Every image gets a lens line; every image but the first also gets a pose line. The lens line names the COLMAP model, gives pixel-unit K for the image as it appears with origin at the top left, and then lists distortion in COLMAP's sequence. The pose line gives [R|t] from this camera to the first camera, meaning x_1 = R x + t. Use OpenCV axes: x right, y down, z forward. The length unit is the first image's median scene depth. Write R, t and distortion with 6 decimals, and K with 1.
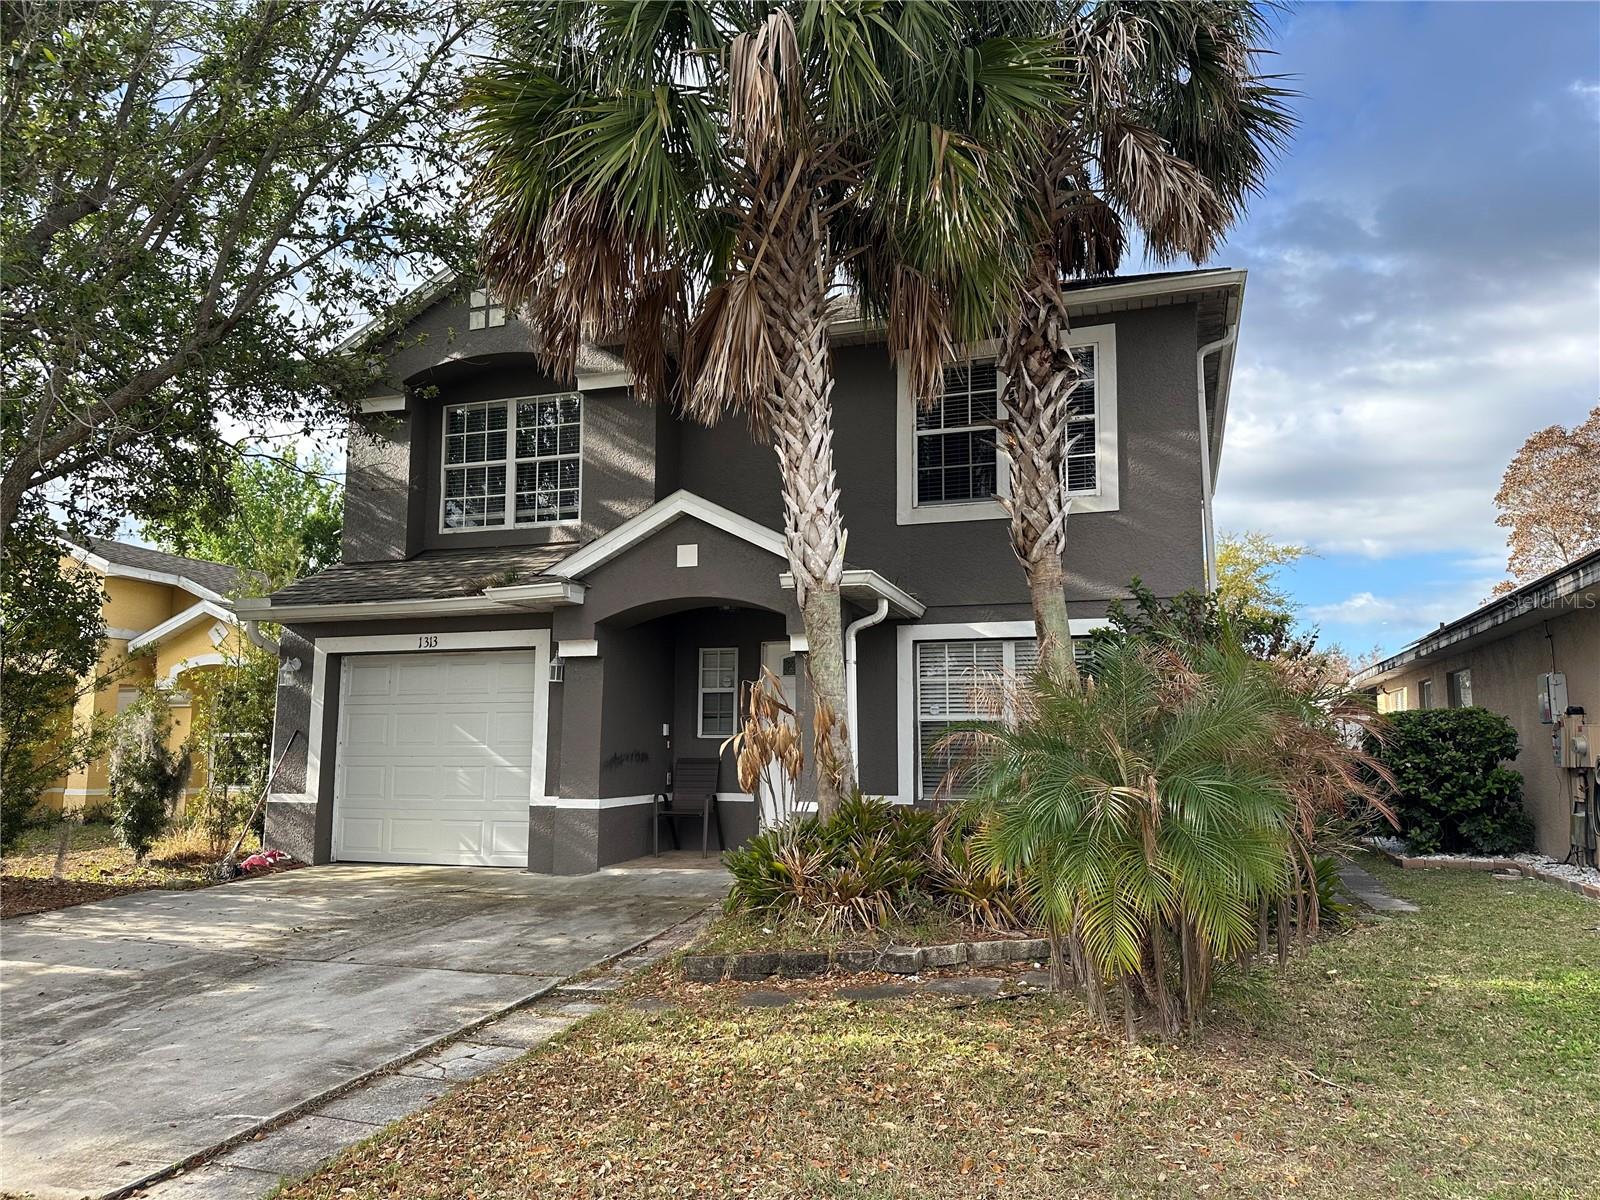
lens RADIAL K [[1114.5, 0, 794.6], [0, 1114.5, 610.9], [0, 0, 1]] dist [0.083956, -0.102822]
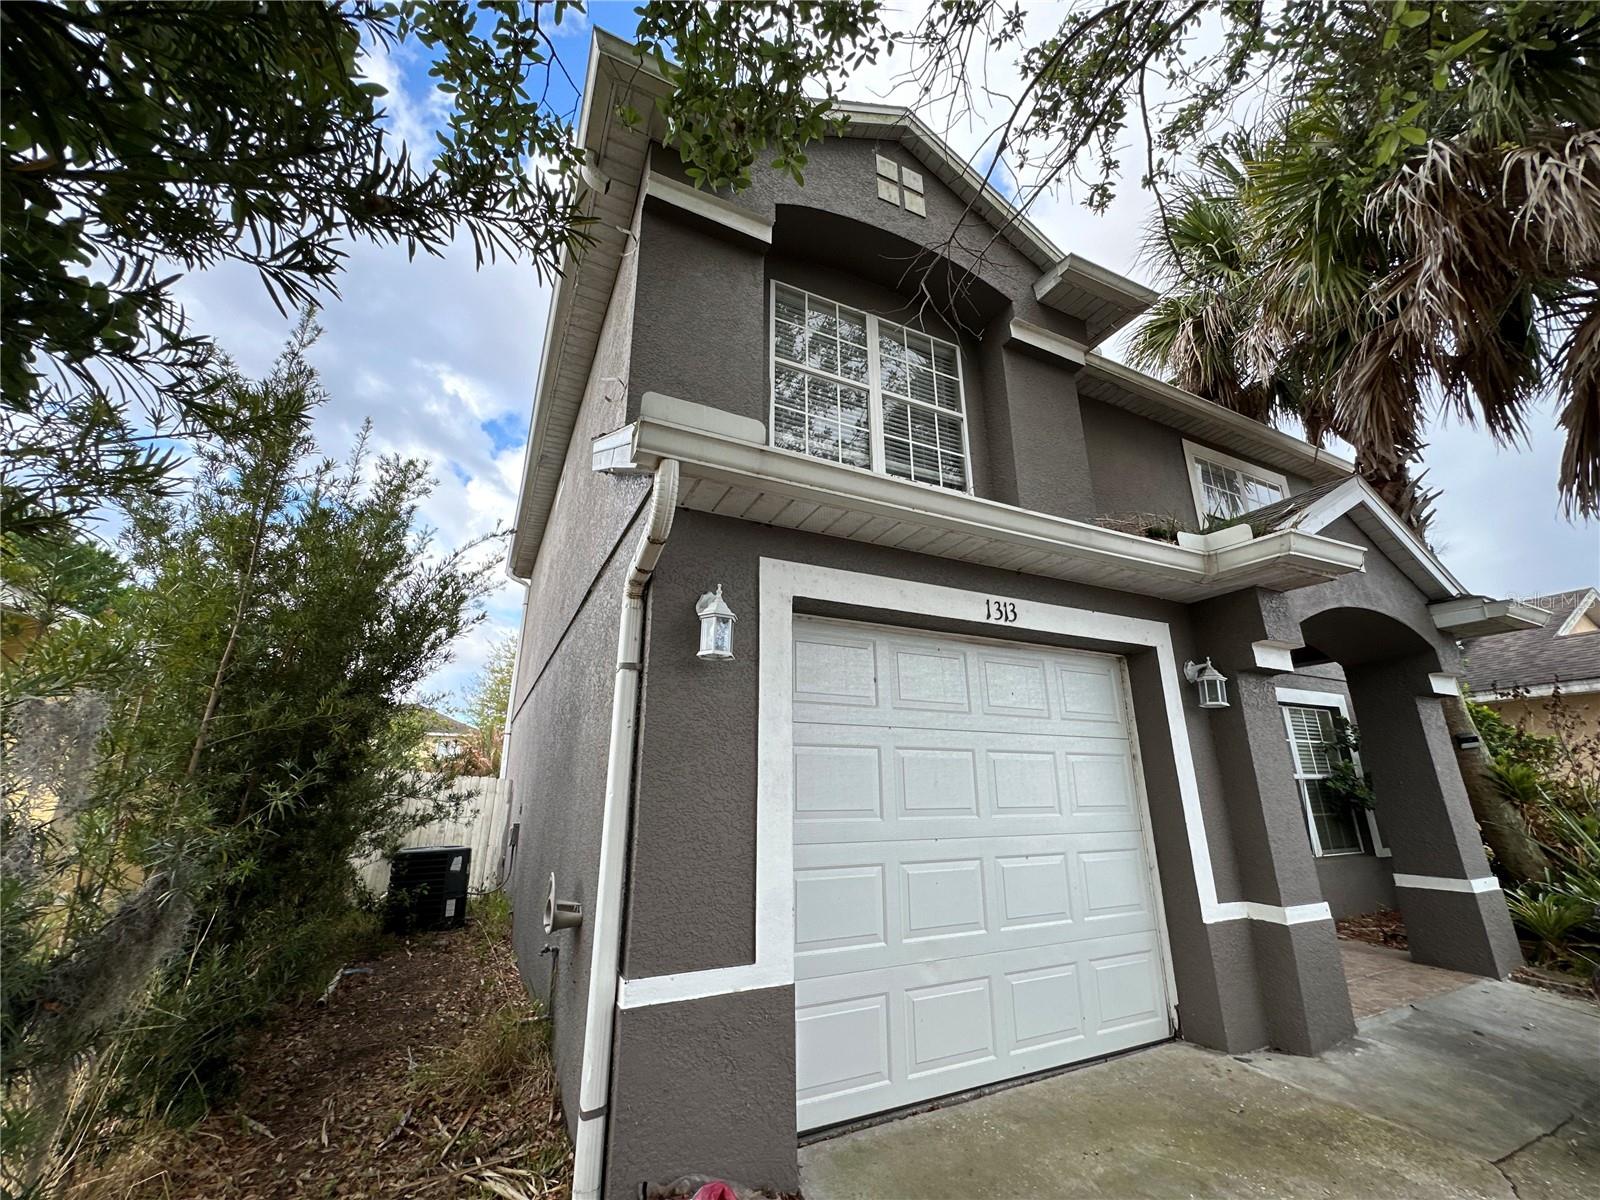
lens RADIAL K [[637.8, 0, 800.0], [0, 637.8, 600.0], [0, 0, 1]] dist [-0.000840, 0.000037]
pose [[0.708011, 0.203493, 0.676247, -0.685434], [-0.082149, 0.974816, -0.207330, 0.106359], [-0.701407, 0.091239, 0.706898, 0.978687]]
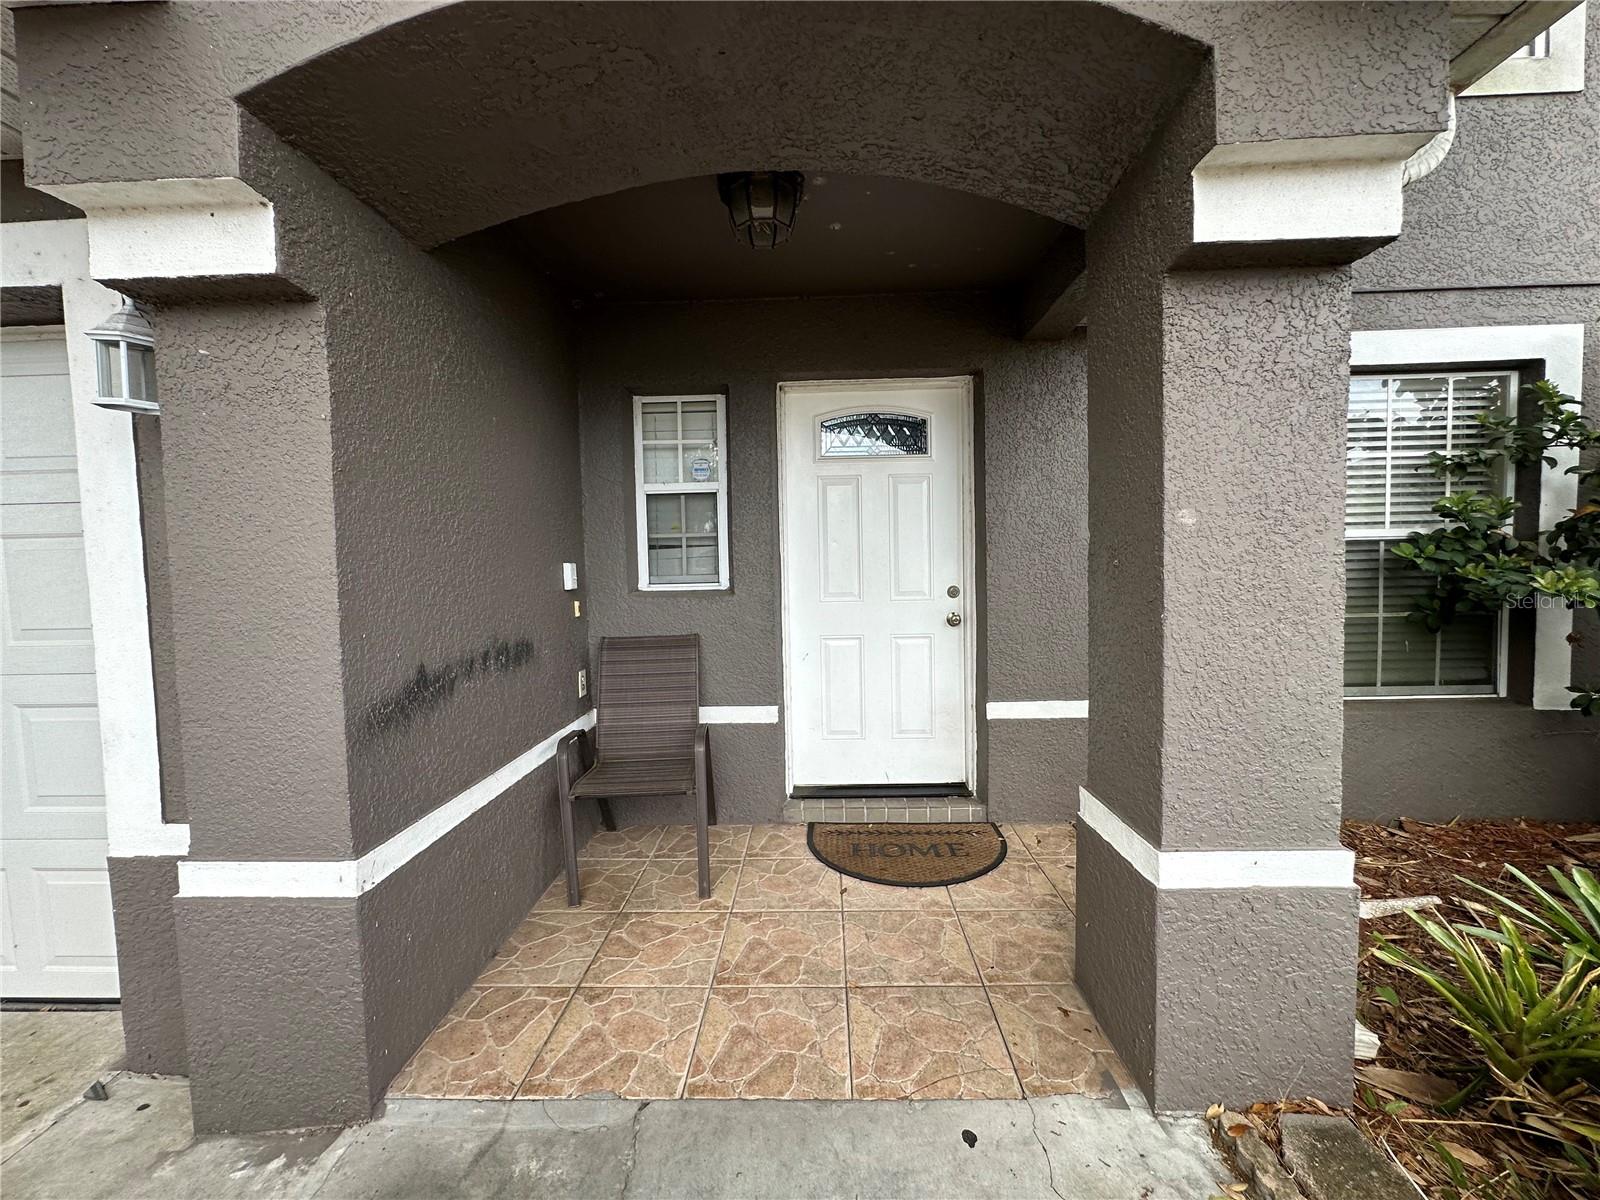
lens RADIAL K [[637.8, 0, 800.0], [0, 637.8, 600.0], [0, 0, 1]] dist [-0.000840, 0.000037]
pose [[0.956391, -0.038498, 0.289540, -0.121440], [-0.012859, 0.984765, 0.173412, 0.085240], [-0.291805, -0.169573, 0.941326, 0.876254]]
